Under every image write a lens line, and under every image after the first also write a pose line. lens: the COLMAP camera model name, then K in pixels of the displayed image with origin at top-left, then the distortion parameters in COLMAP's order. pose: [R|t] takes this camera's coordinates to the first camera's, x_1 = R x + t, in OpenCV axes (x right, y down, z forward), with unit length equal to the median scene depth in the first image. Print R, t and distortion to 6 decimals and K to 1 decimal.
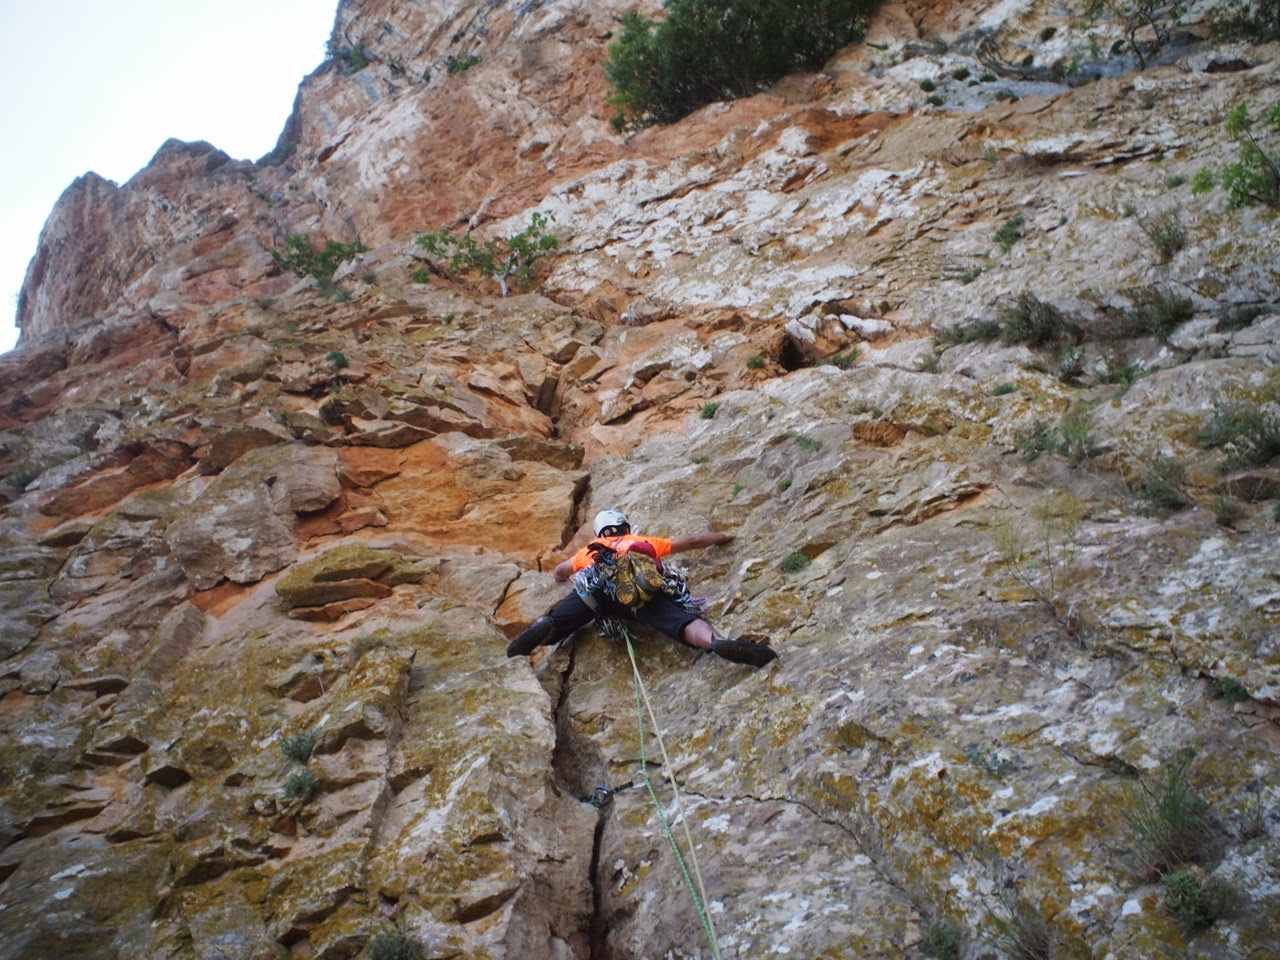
lens RADIAL K [[1100.0, 0, 670.6], [0, 1100.0, 482.1], [0, 0, 1]] dist [-0.127394, 0.120486]
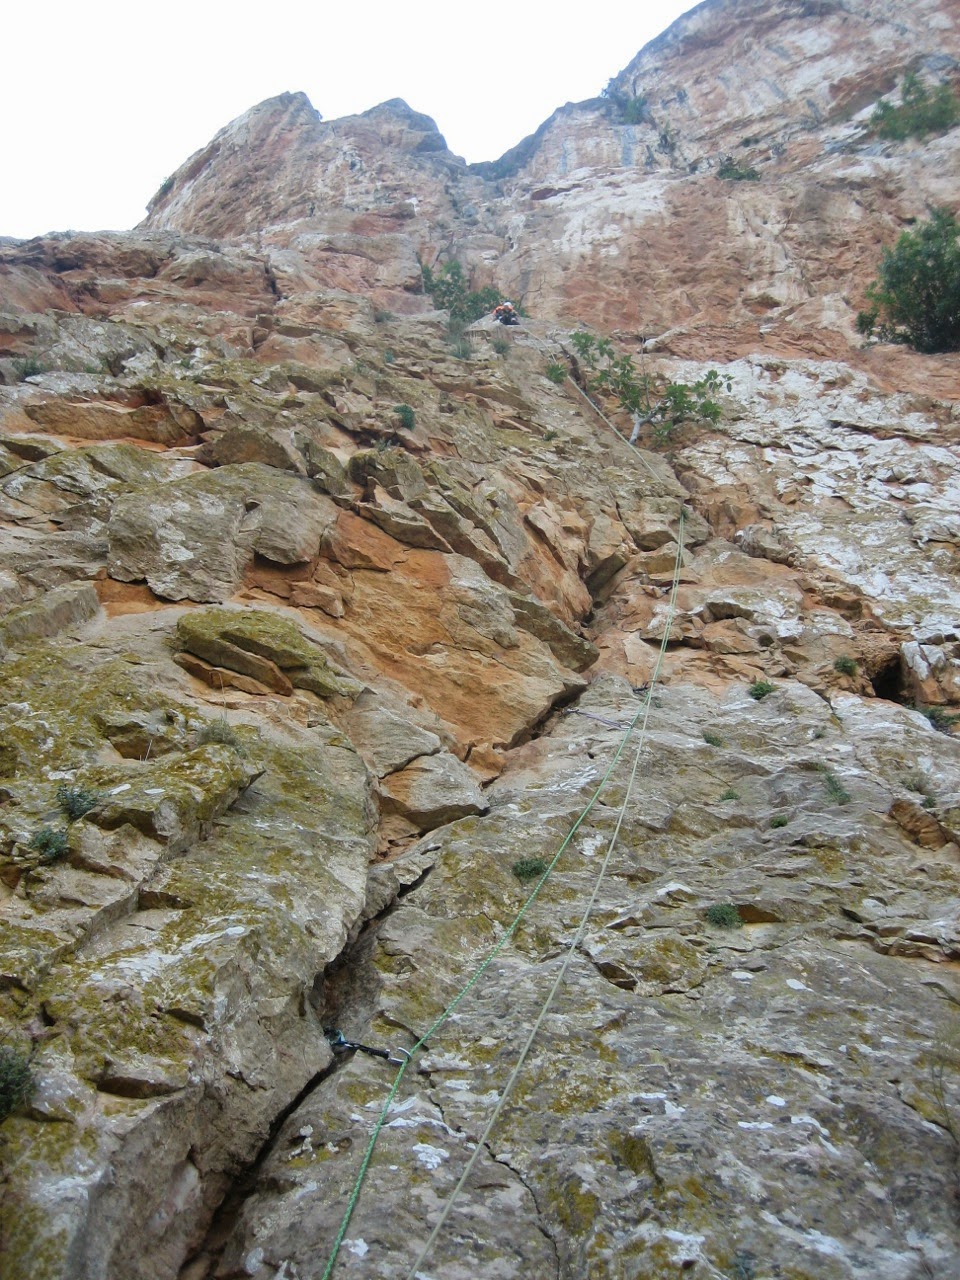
lens RADIAL K [[1338.0, 0, 496.8], [0, 1338.0, 631.0], [0, 0, 1]] dist [-0.154374, 0.201895]
pose [[0.852727, 0.491287, -0.177464, 0.022669], [-0.497068, 0.867608, 0.013418, -0.019960], [0.160561, 0.076770, 0.984036, 0.008640]]
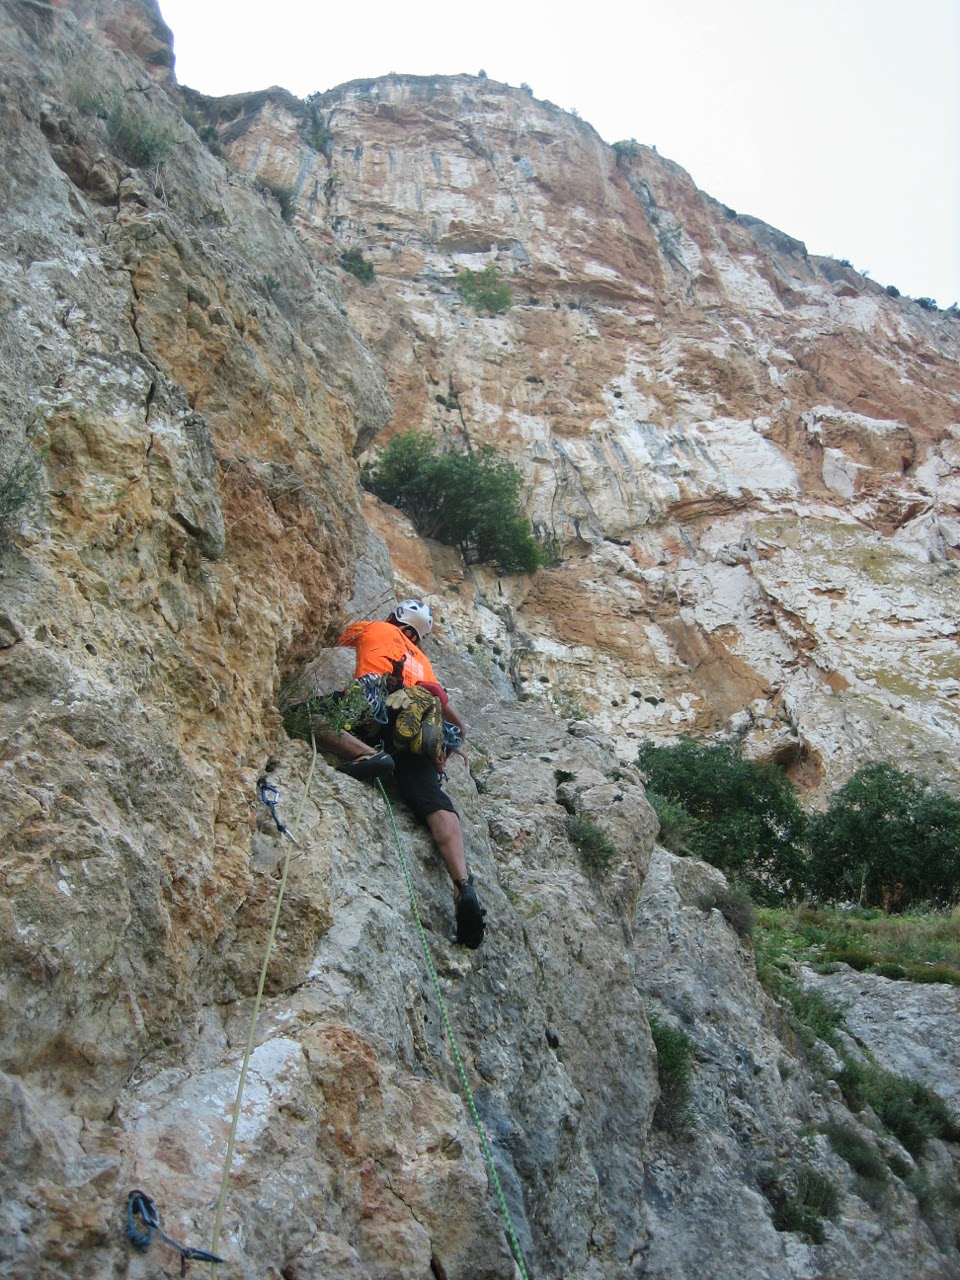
lens RADIAL K [[1100.0, 0, 432.6], [0, 1100.0, 640.0], [0, 0, 1]] dist [-0.127394, 0.120486]
pose [[0.542555, 0.819673, 0.183767, -0.353946], [-0.800120, 0.570888, -0.184104, 0.015739], [-0.255816, -0.047149, 0.965575, -1.972005]]
